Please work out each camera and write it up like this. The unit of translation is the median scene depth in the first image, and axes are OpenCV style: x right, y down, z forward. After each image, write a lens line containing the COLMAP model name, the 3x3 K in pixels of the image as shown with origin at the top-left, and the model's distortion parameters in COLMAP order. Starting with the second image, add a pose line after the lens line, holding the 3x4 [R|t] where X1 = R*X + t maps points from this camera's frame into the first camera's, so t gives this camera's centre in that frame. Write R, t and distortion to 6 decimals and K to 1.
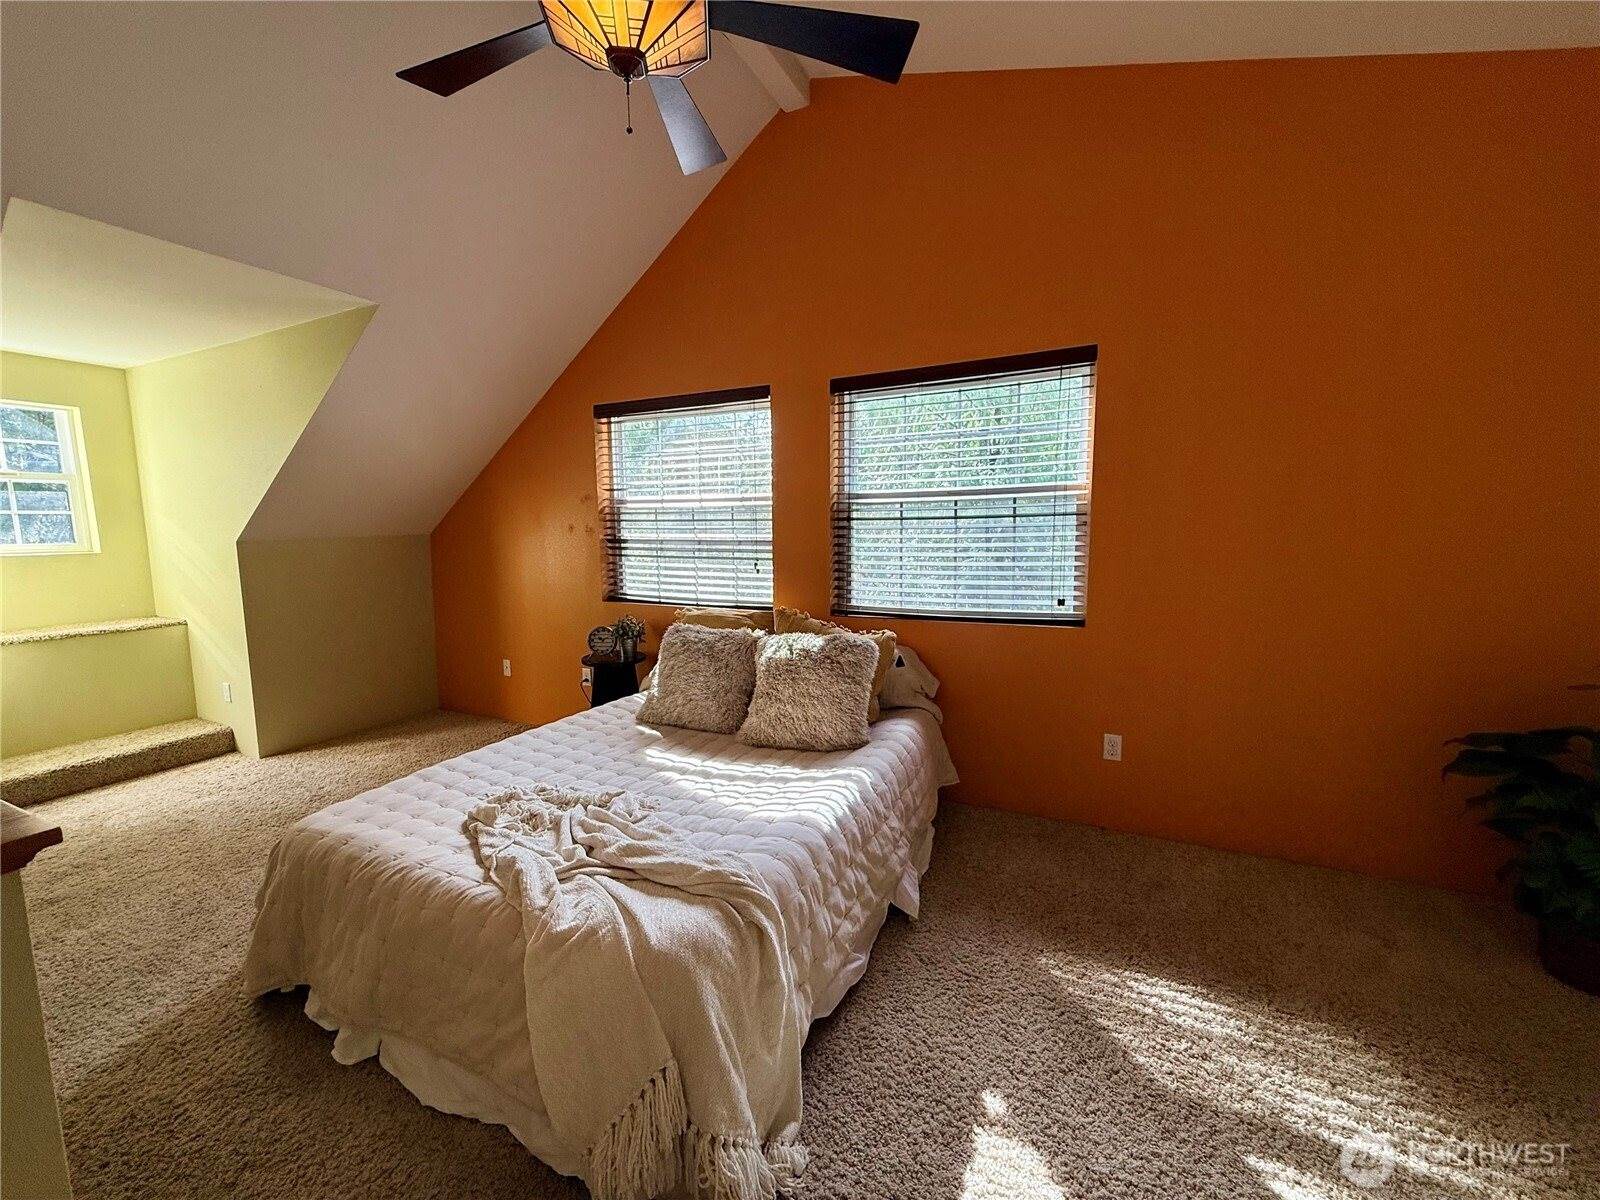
lens RADIAL K [[635.4, 0, 794.6], [0, 635.4, 597.8], [0, 0, 1]] dist [-0.000831, 0.000107]
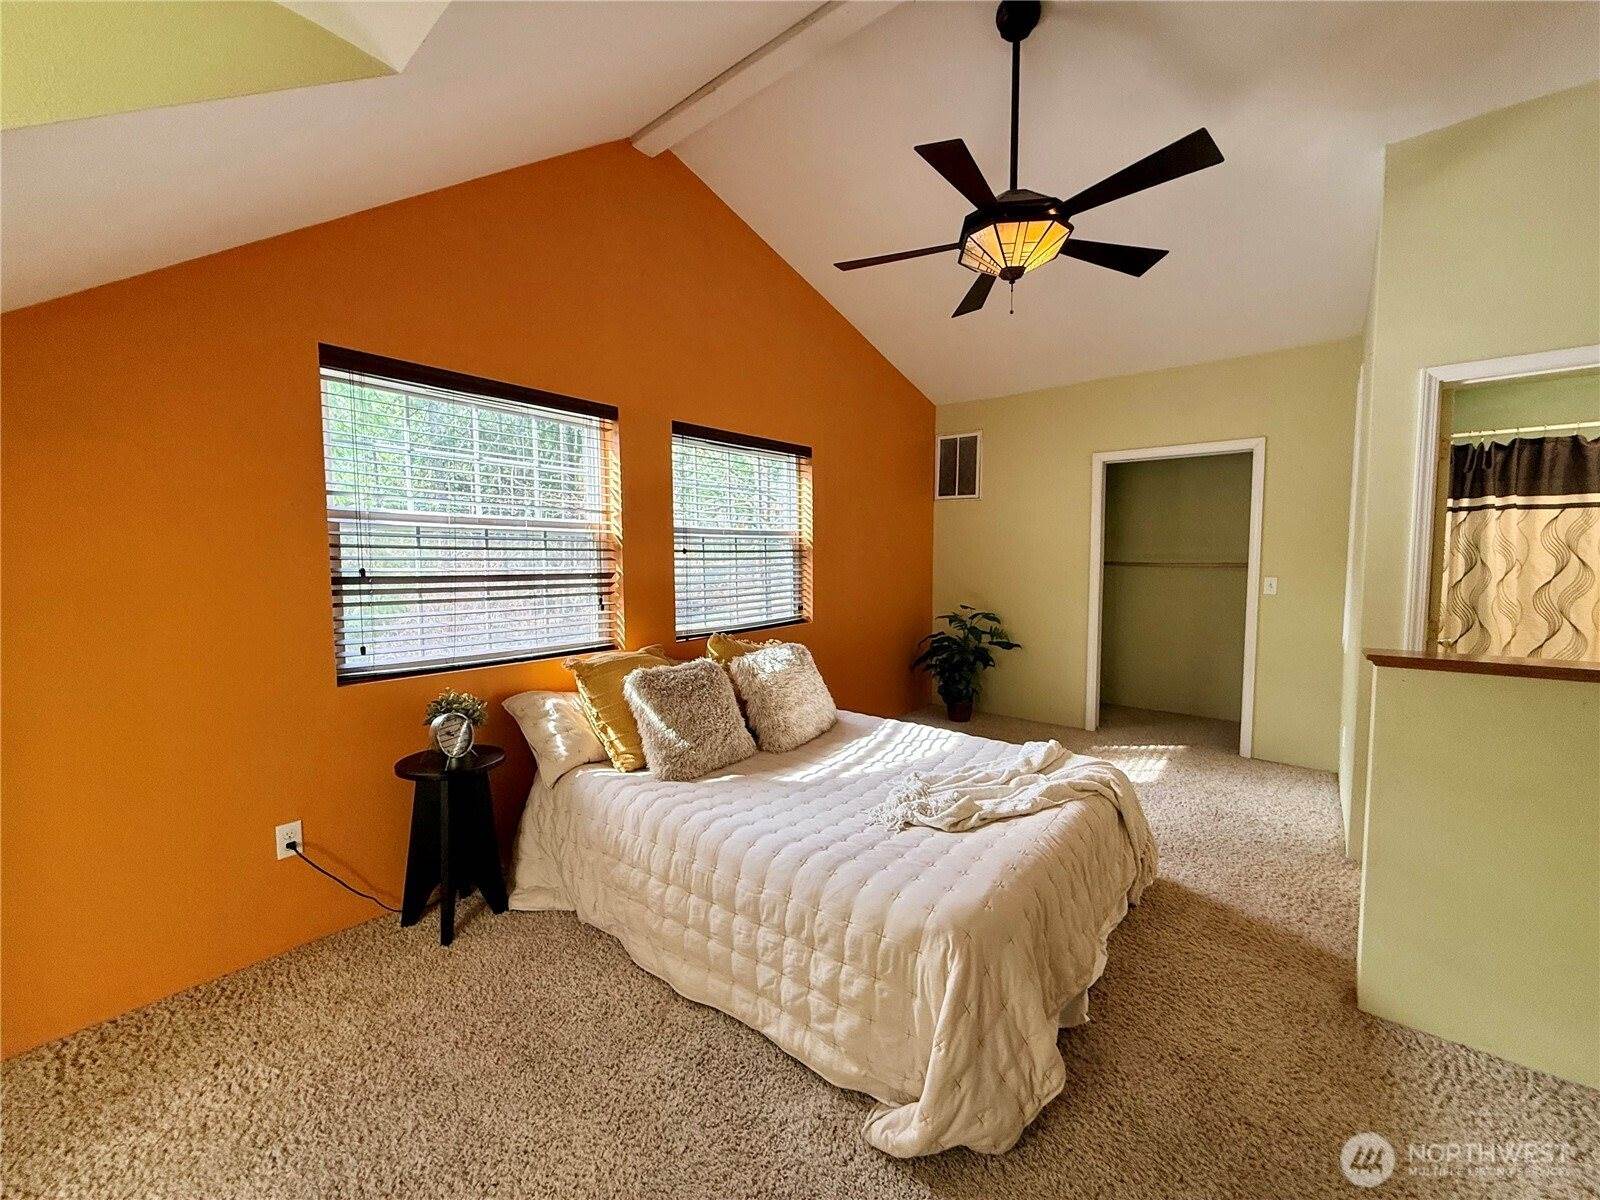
lens RADIAL K [[635.4, 0, 791.5], [0, 635.4, 601.4], [0, 0, 1]] dist [-0.000831, 0.000107]
pose [[0.228245, -0.061116, 0.971684, -1.184929], [0.109458, 0.993311, 0.036765, -0.073467], [-0.967431, 0.097967, 0.233408, 0.730833]]
